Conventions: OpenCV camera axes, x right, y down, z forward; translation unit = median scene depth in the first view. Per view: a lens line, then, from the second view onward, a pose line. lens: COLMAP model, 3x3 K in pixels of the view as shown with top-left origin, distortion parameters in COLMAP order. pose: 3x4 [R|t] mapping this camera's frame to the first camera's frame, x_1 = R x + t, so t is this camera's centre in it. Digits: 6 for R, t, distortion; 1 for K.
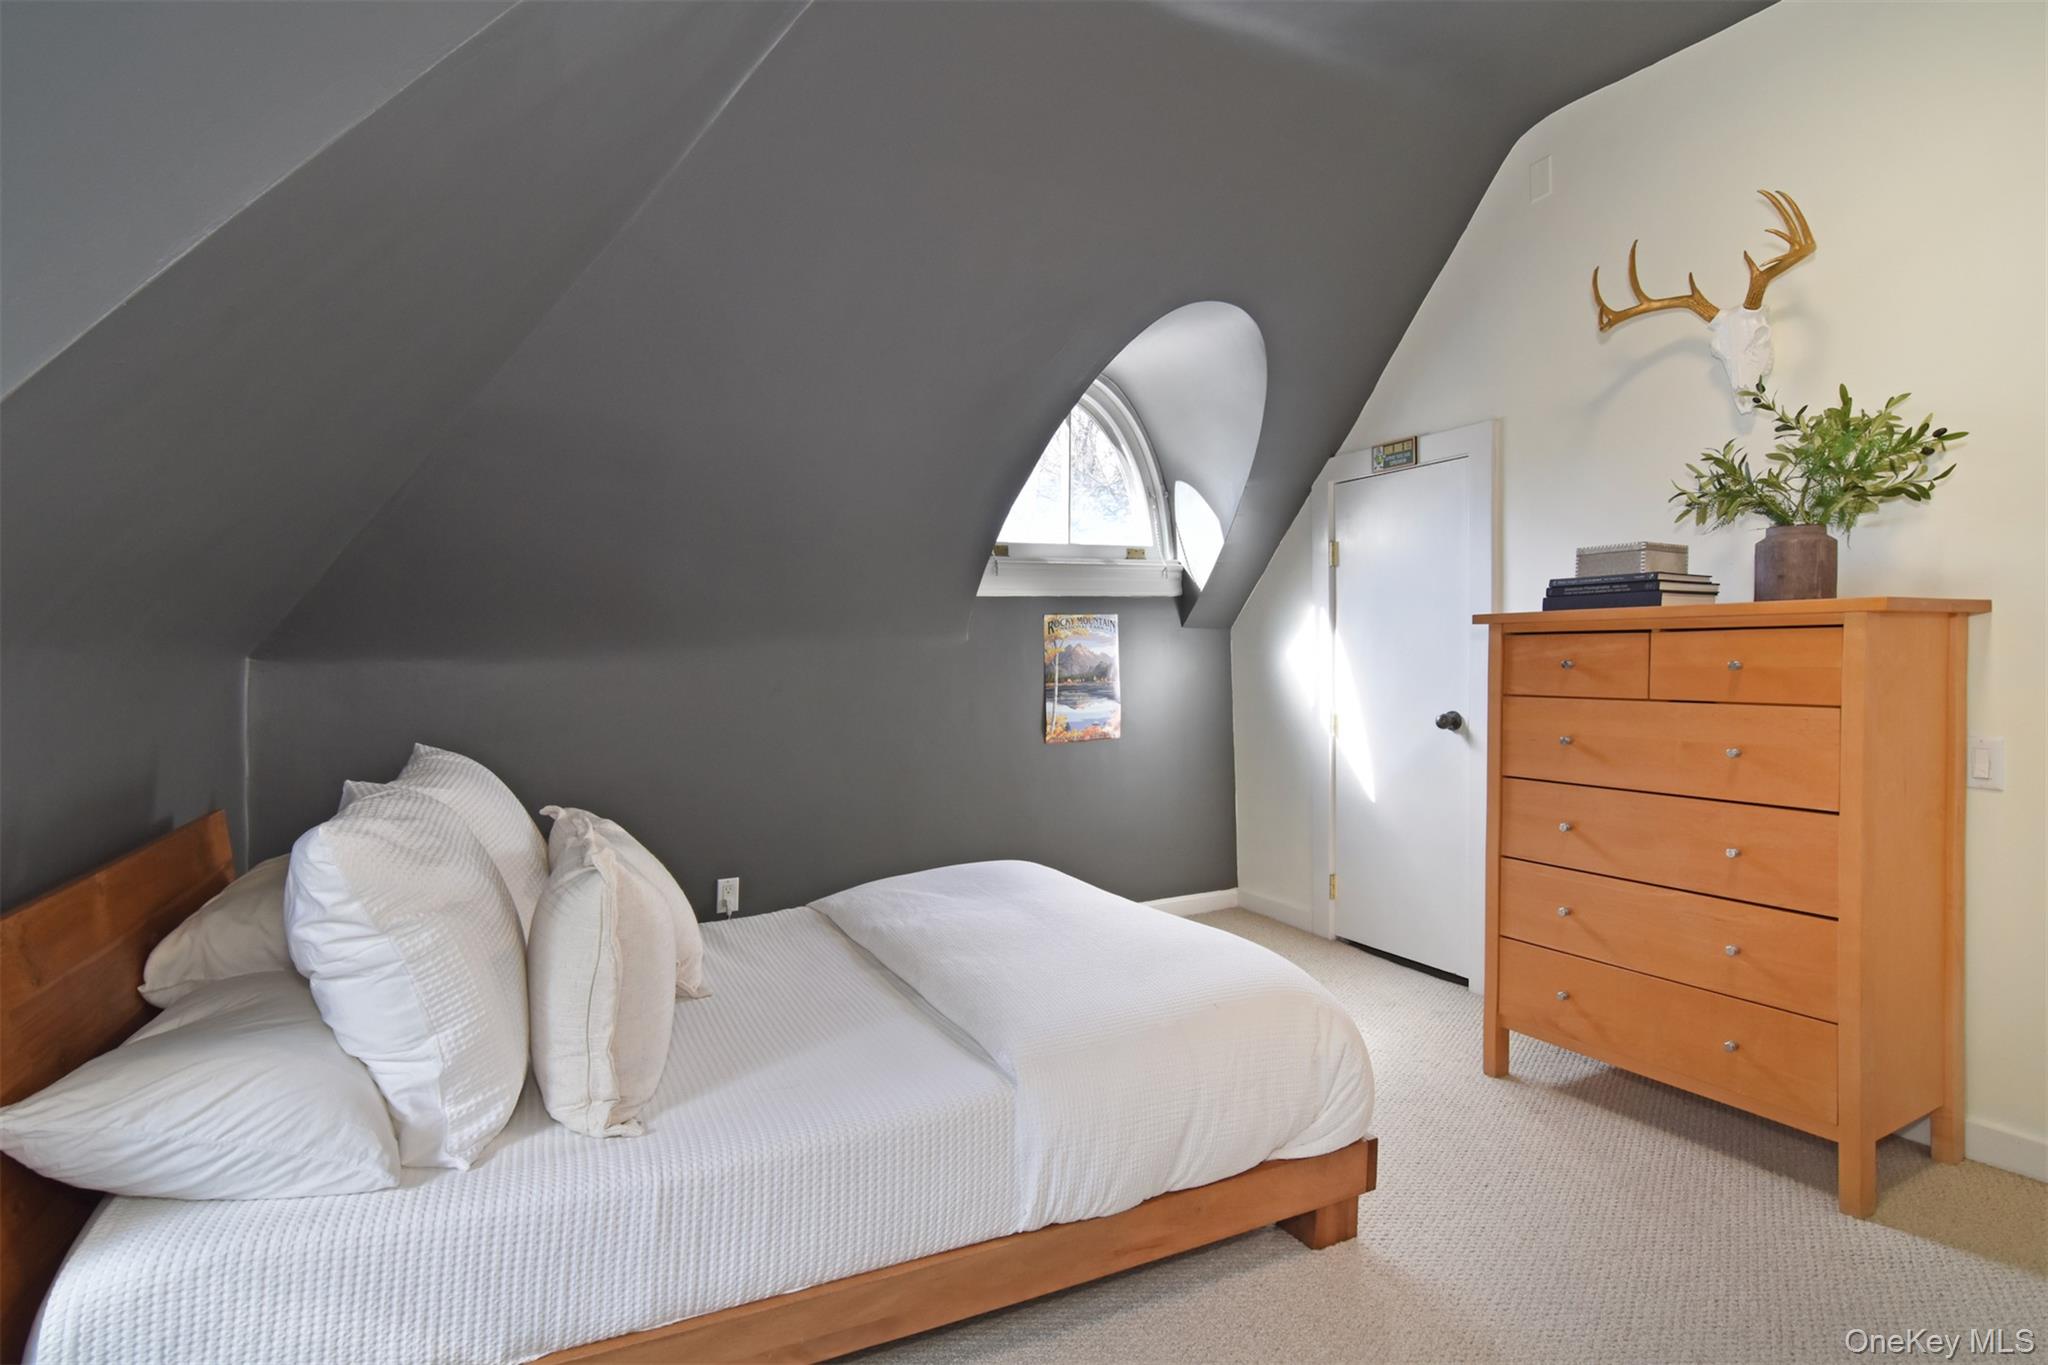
lens RADIAL K [[1036.2, 0, 1030.0], [0, 1036.2, 689.6], [0, 0, 1]] dist [0.000657, 0.000227]
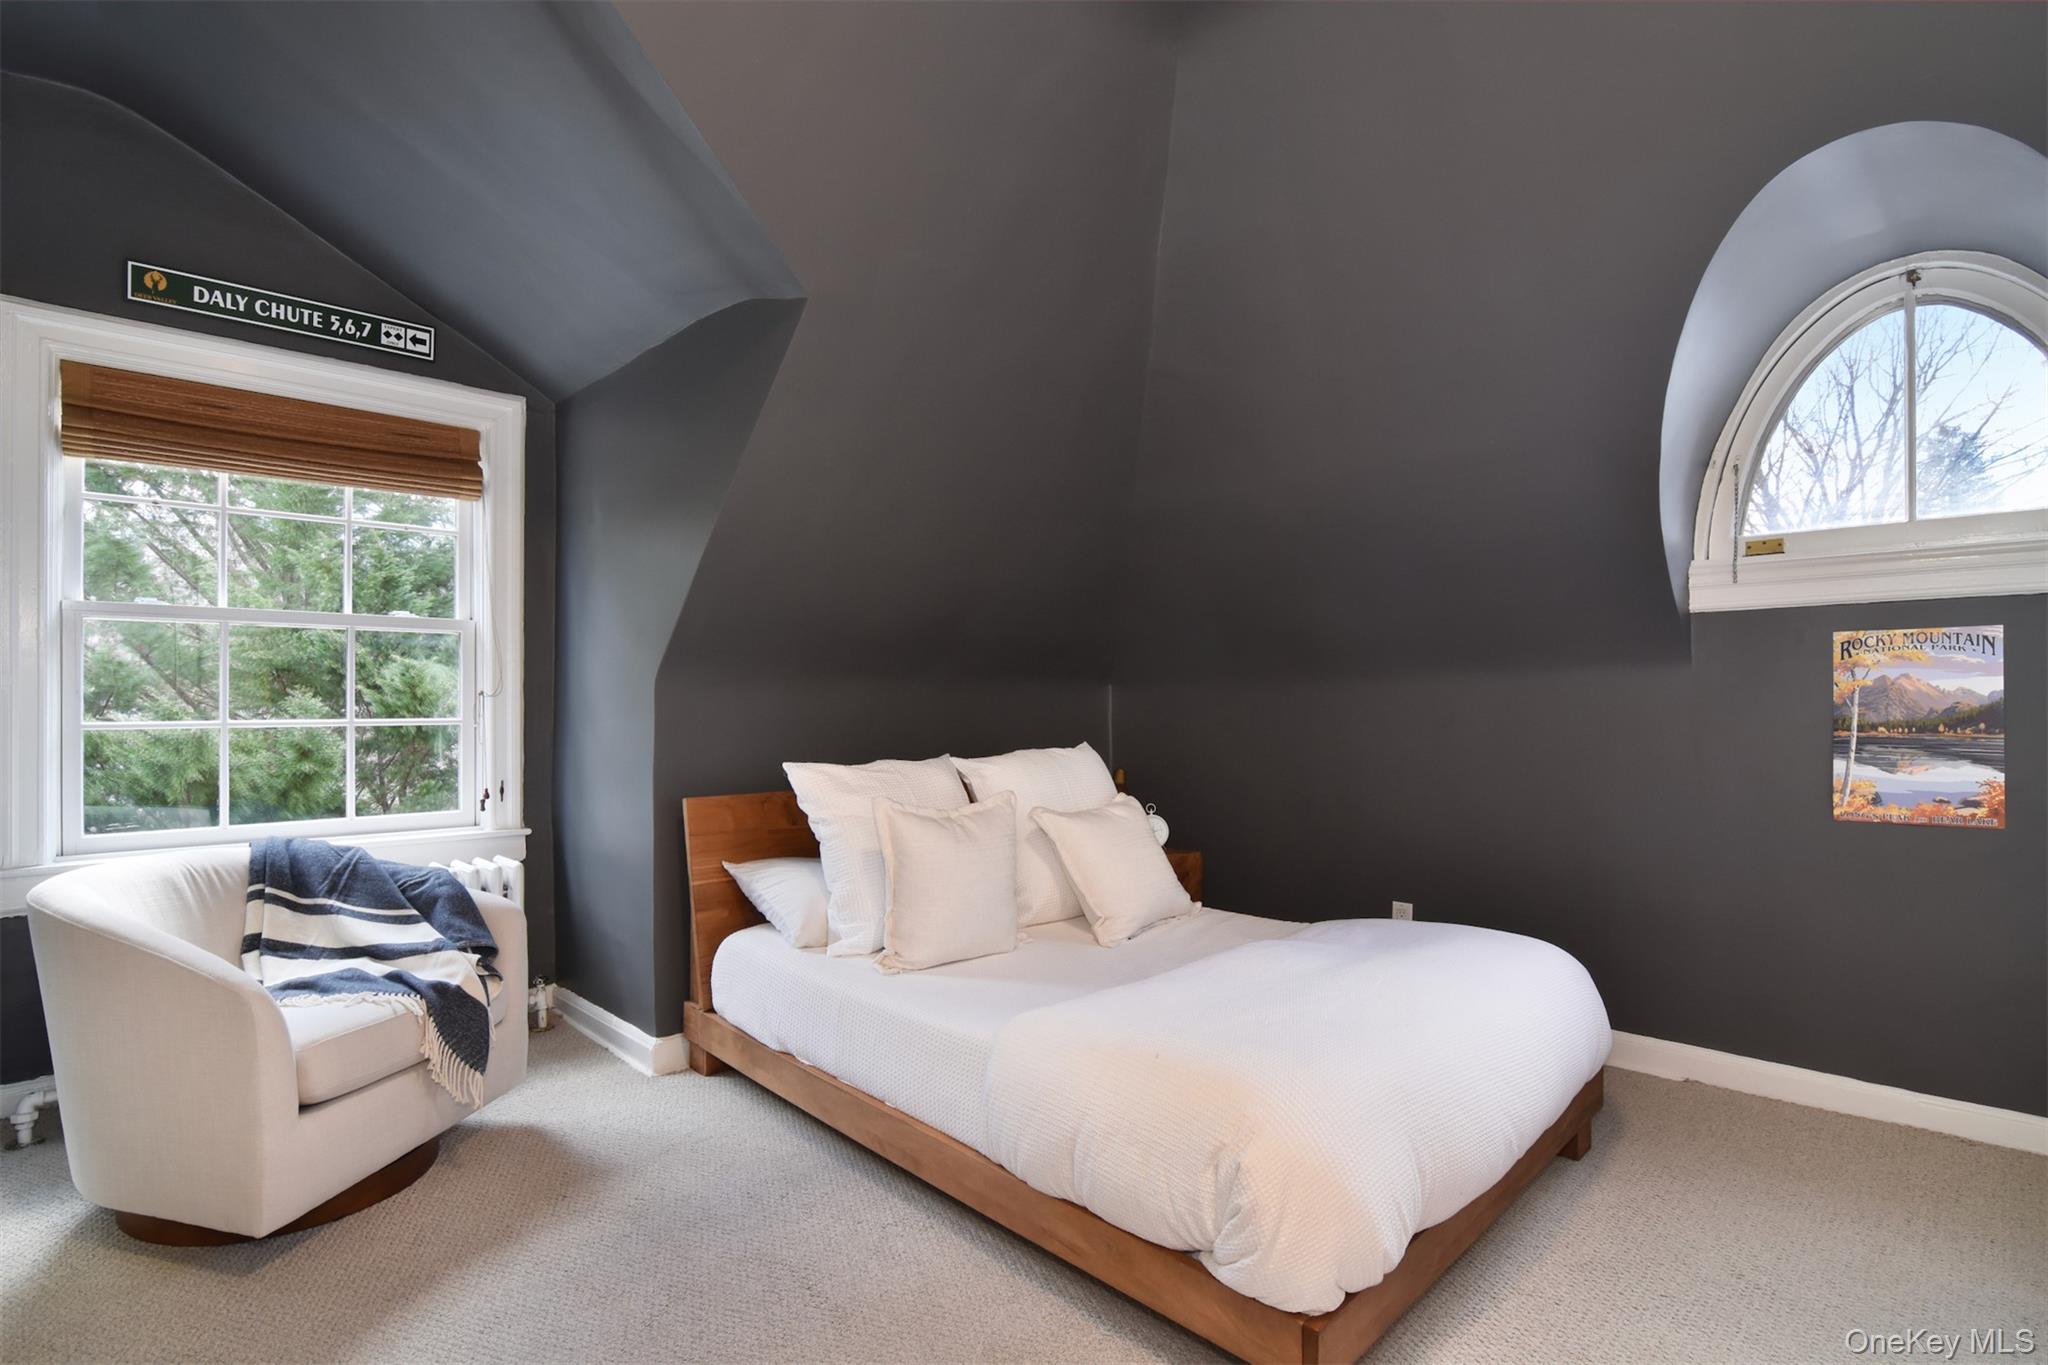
lens RADIAL K [[1036.2, 0, 1032.6], [0, 1036.2, 677.3], [0, 0, 1]] dist [0.000657, 0.000227]
pose [[0.305459, -0.001004, -0.952205, 0.503260], [-0.043172, 0.998956, -0.014903, -0.008754], [0.951226, 0.045661, 0.305097, 0.284433]]
